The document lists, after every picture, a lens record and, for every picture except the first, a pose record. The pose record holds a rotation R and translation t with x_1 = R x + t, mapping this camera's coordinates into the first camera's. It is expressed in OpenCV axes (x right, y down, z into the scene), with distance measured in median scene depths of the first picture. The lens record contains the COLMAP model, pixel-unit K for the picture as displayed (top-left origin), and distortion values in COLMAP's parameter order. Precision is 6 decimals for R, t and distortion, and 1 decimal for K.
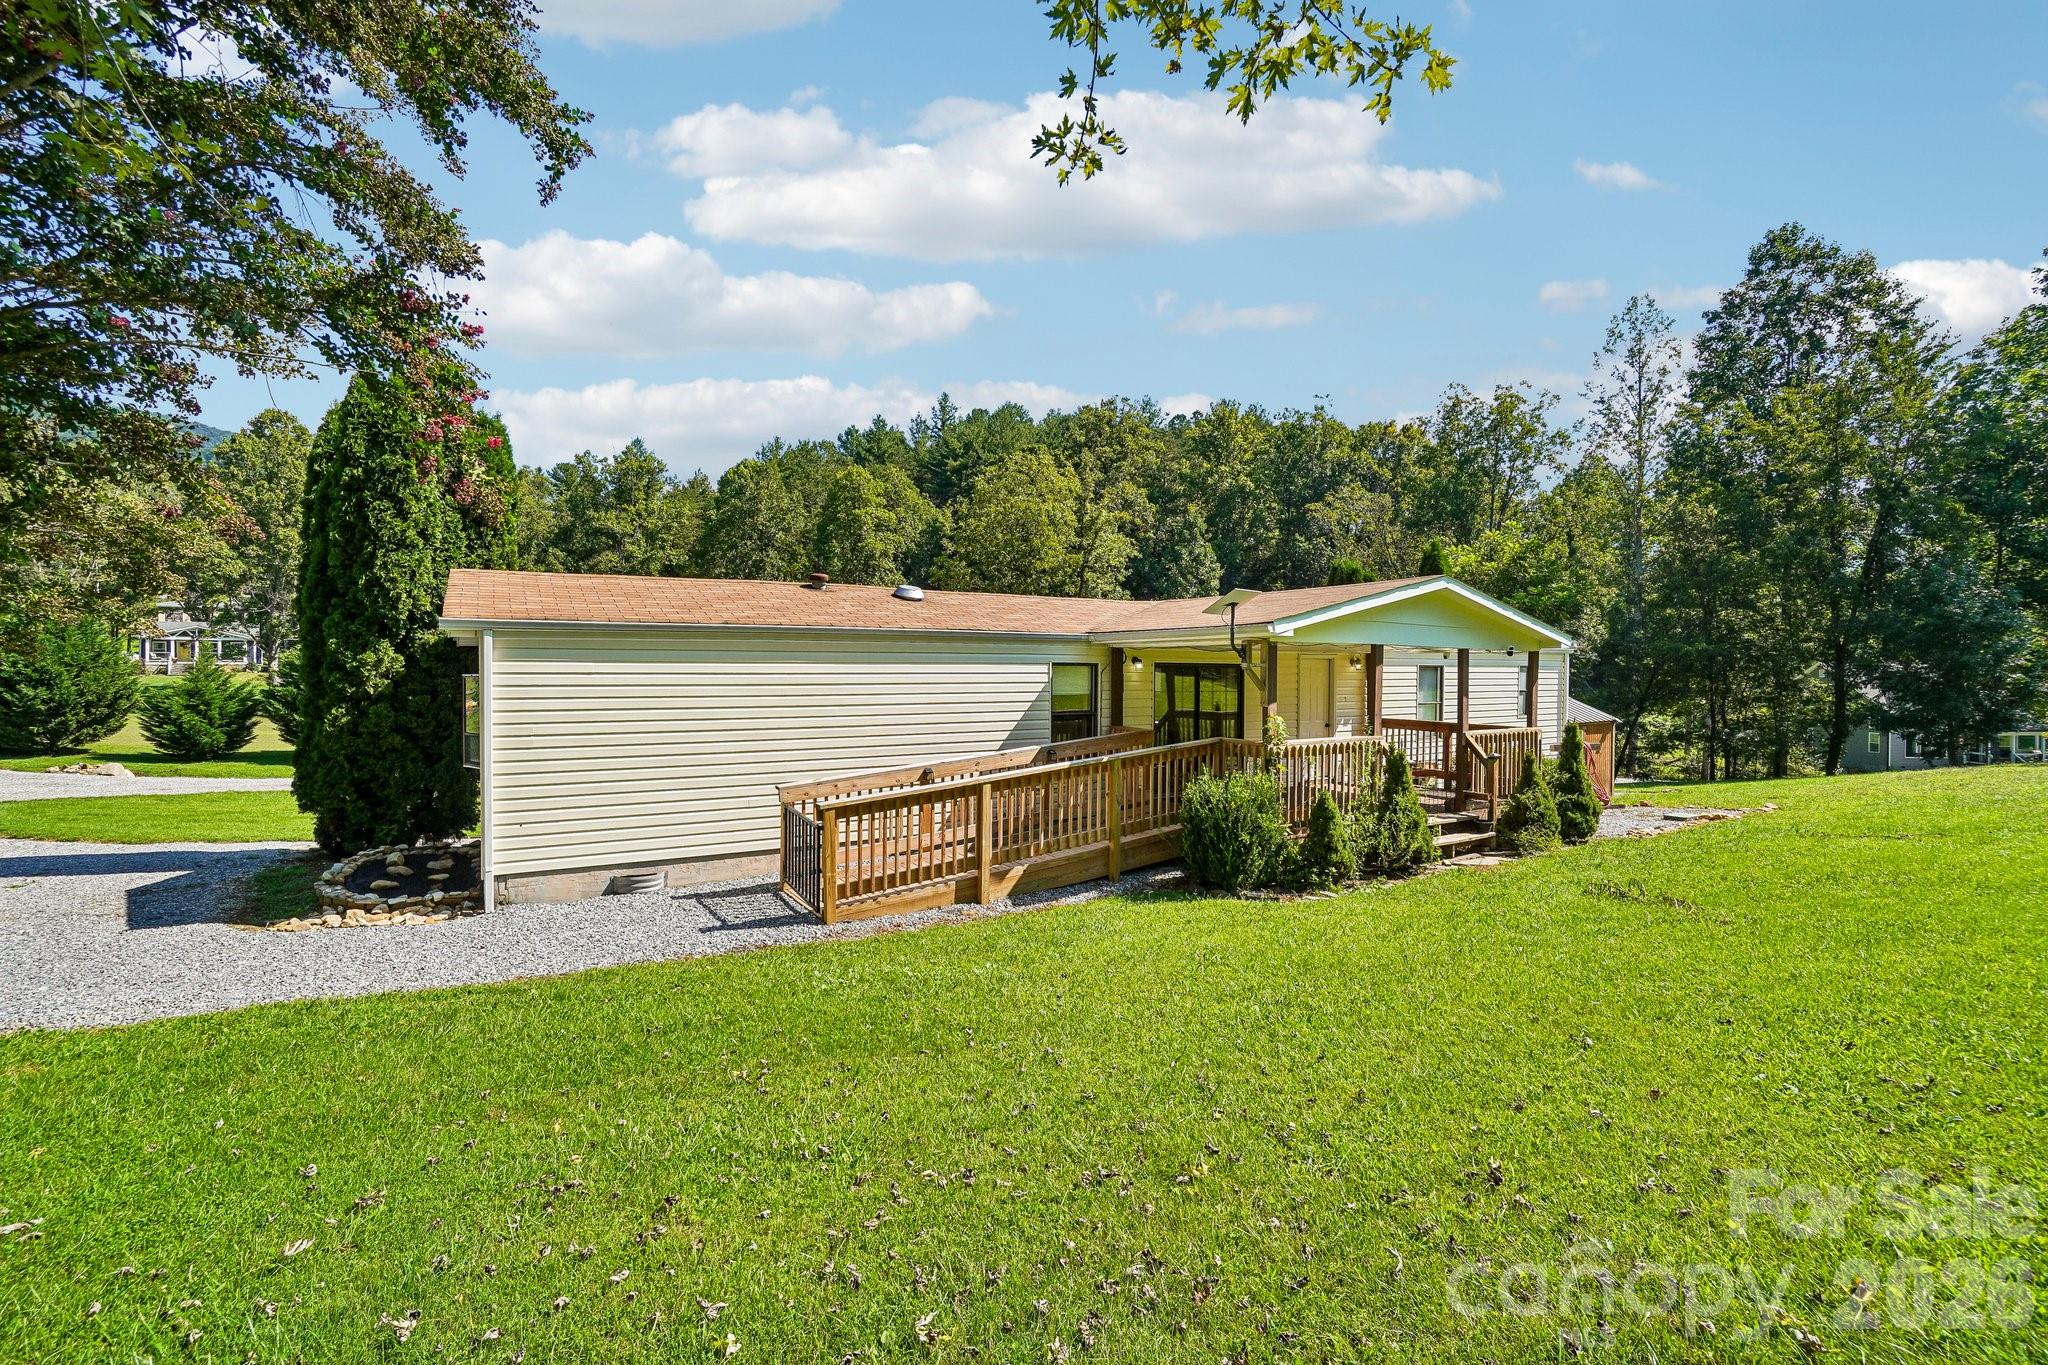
lens RADIAL K [[909.7, 0, 1024.0], [0, 909.7, 682.5], [0, 0, 1]] dist [-0.061049, 0.021952]
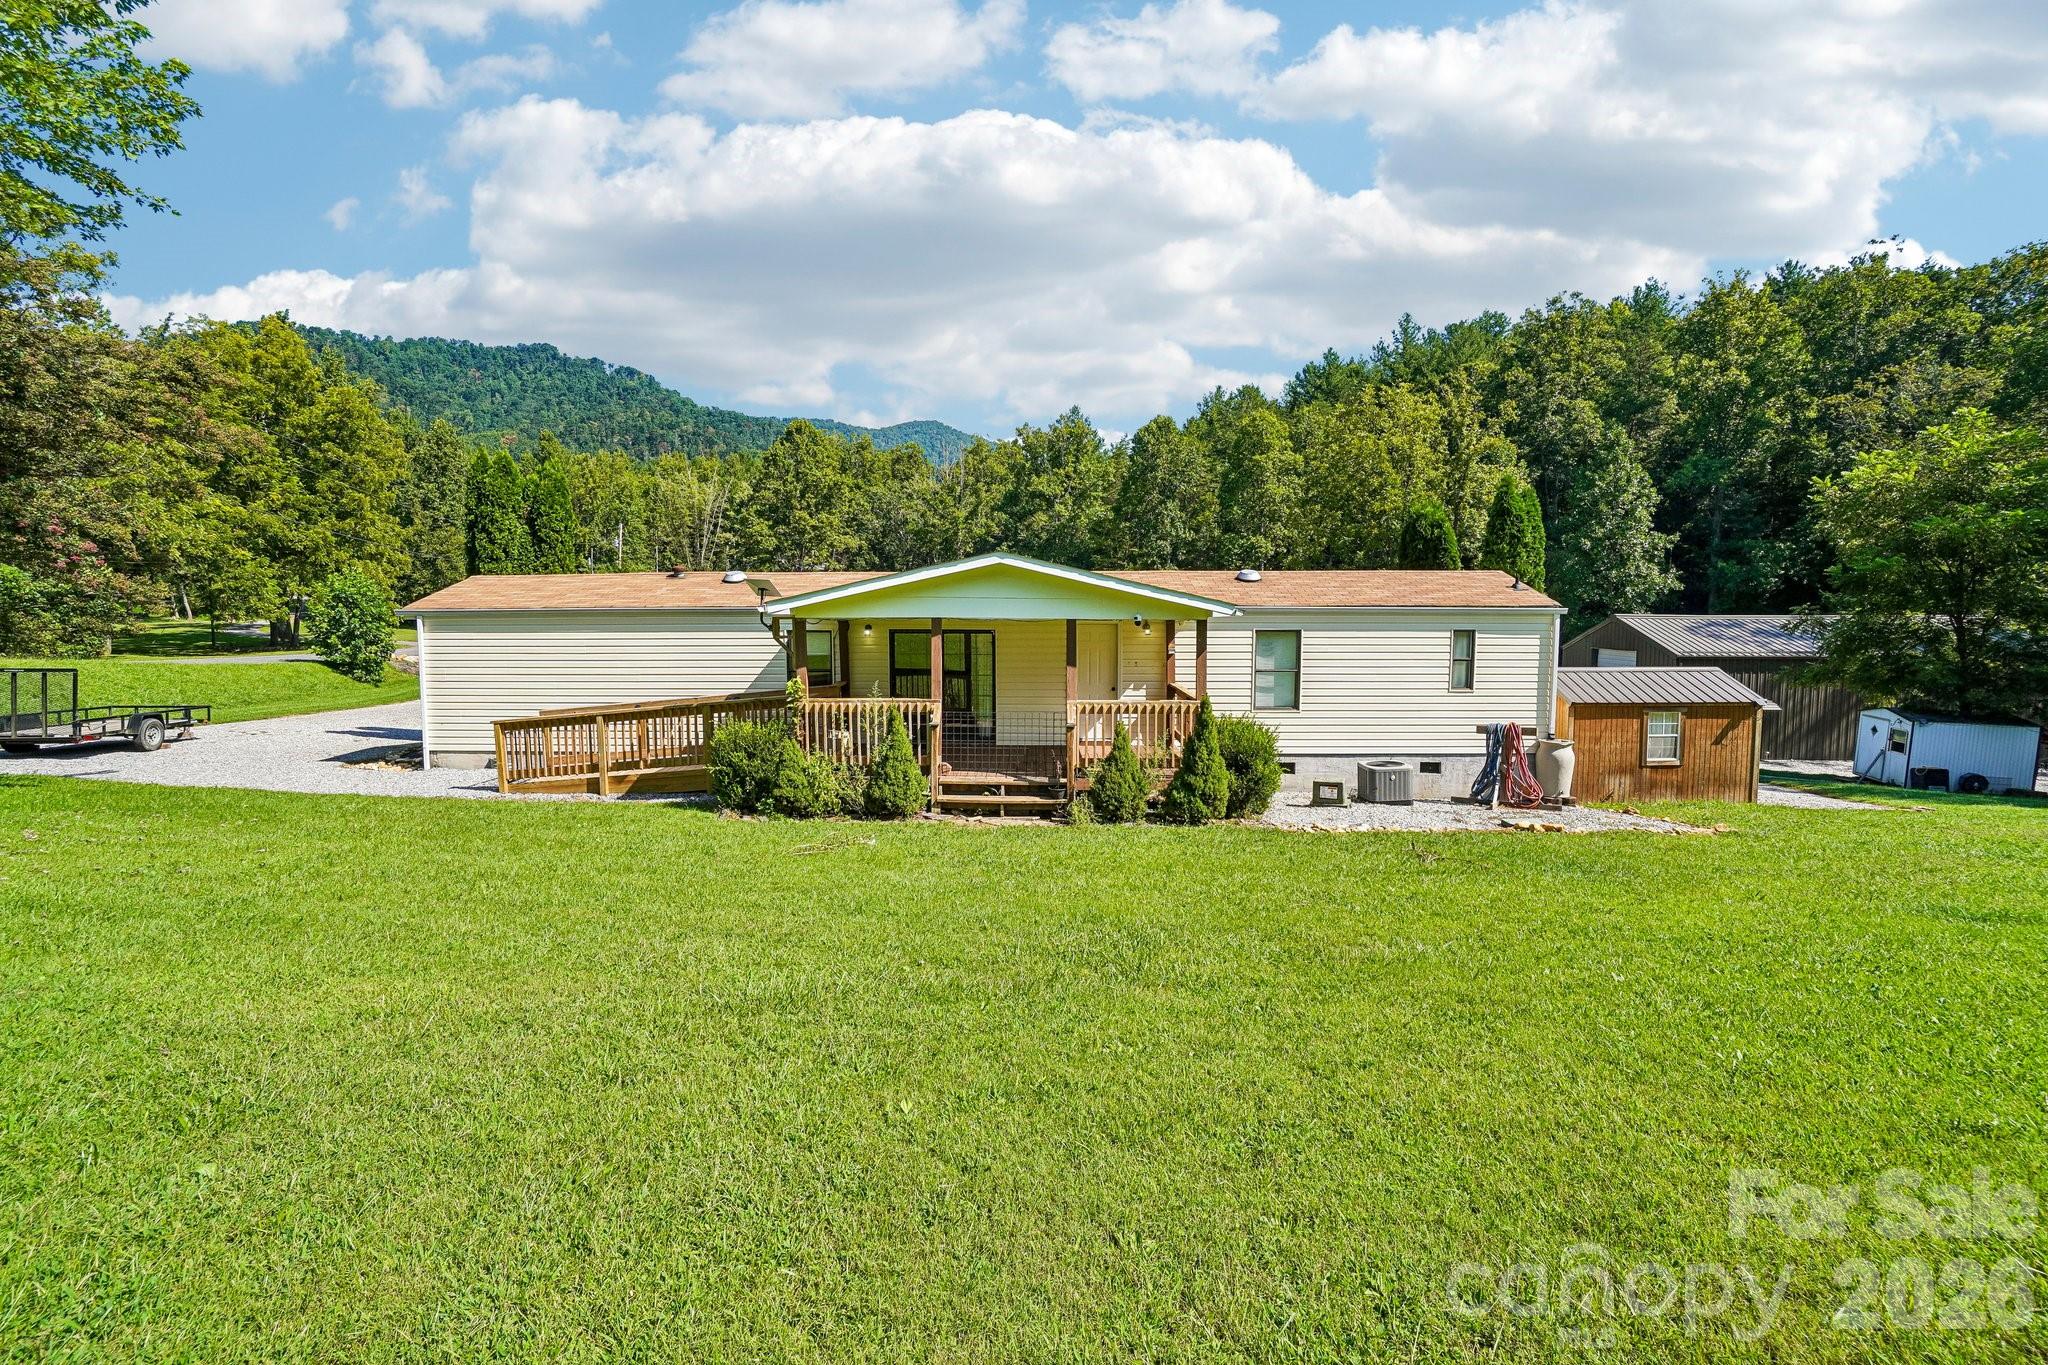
lens RADIAL K [[909.7, 0, 1024.0], [0, 909.7, 682.5], [0, 0, 1]] dist [-0.061049, 0.021952]
pose [[0.840628, 0.038731, -0.540227, 0.151392], [-0.004431, 0.997898, 0.064648, -0.004878], [0.541595, -0.051951, 0.839033, 0.015405]]
